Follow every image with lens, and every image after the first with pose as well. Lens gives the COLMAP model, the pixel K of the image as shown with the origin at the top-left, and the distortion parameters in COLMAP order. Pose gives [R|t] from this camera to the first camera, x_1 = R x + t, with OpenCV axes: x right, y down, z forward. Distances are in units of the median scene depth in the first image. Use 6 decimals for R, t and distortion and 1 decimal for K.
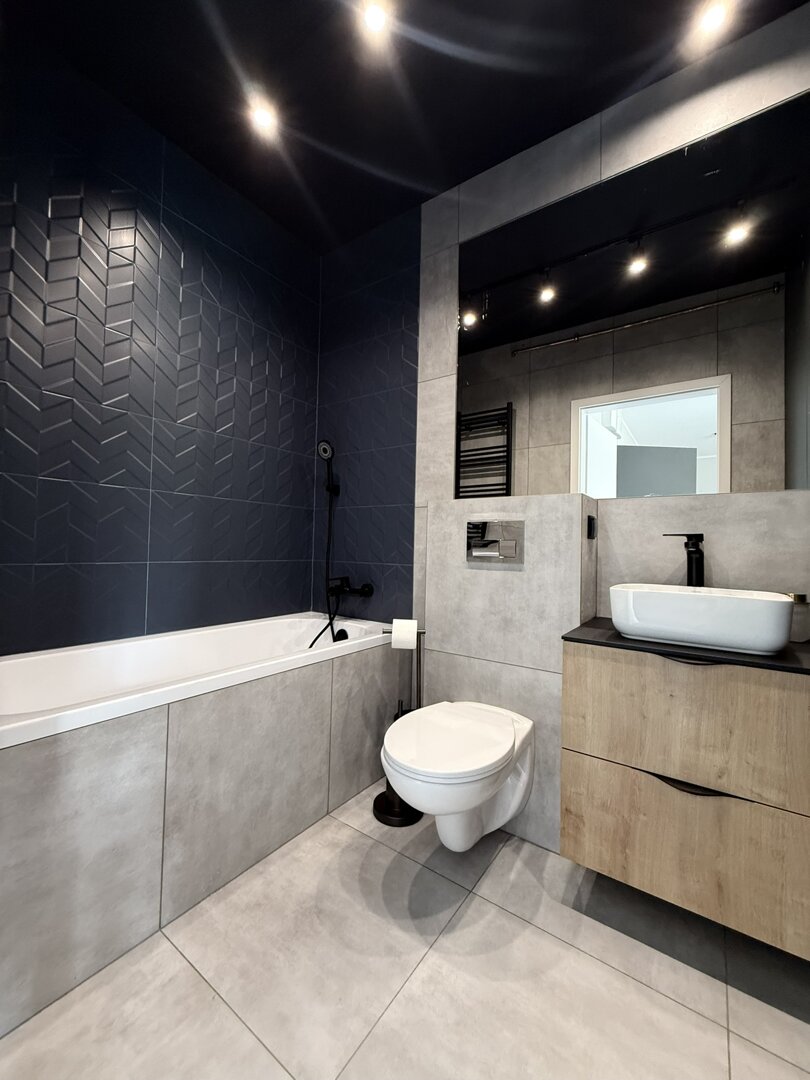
lens RADIAL K [[429.3, 0, 404.1], [0, 429.3, 536.3], [0, 0, 1]] dist [-0.001066, 0.000387]
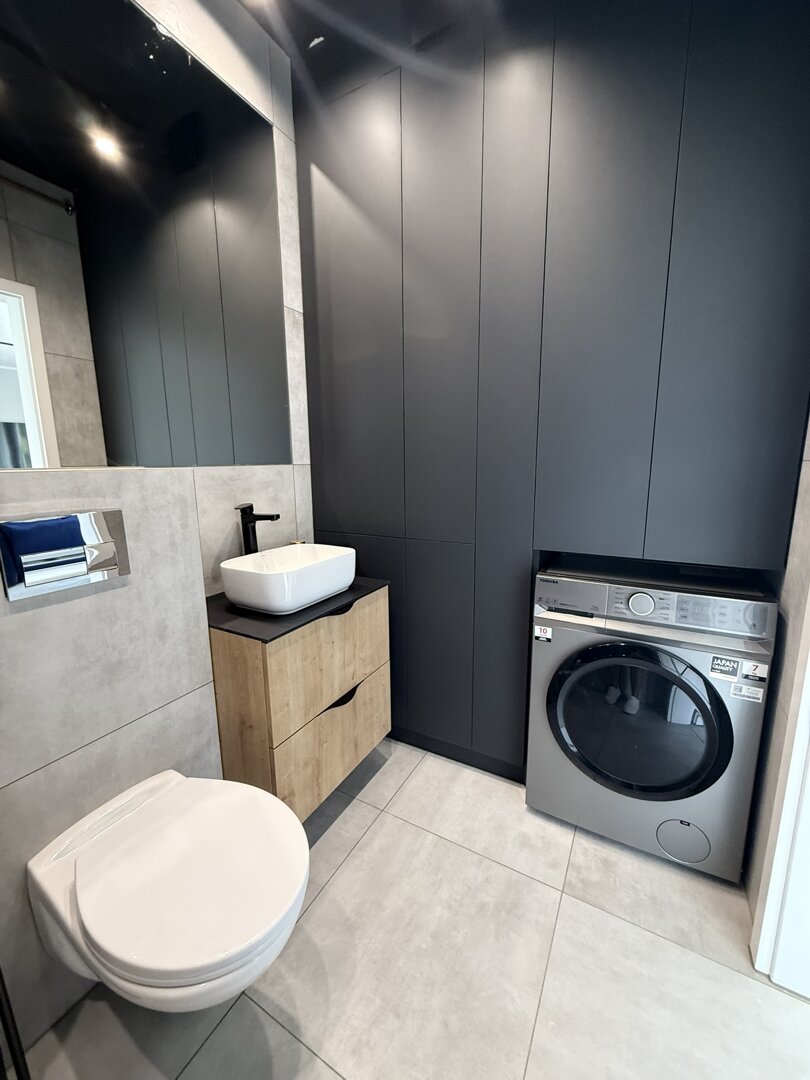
lens RADIAL K [[429.3, 0, 404.1], [0, 429.3, 536.3], [0, 0, 1]] dist [-0.001066, 0.000387]
pose [[-0.102158, -0.191619, 0.976138, -0.447607], [-0.015992, 0.981462, 0.190991, -0.141203], [-0.994640, 0.003901, -0.103328, 0.720106]]
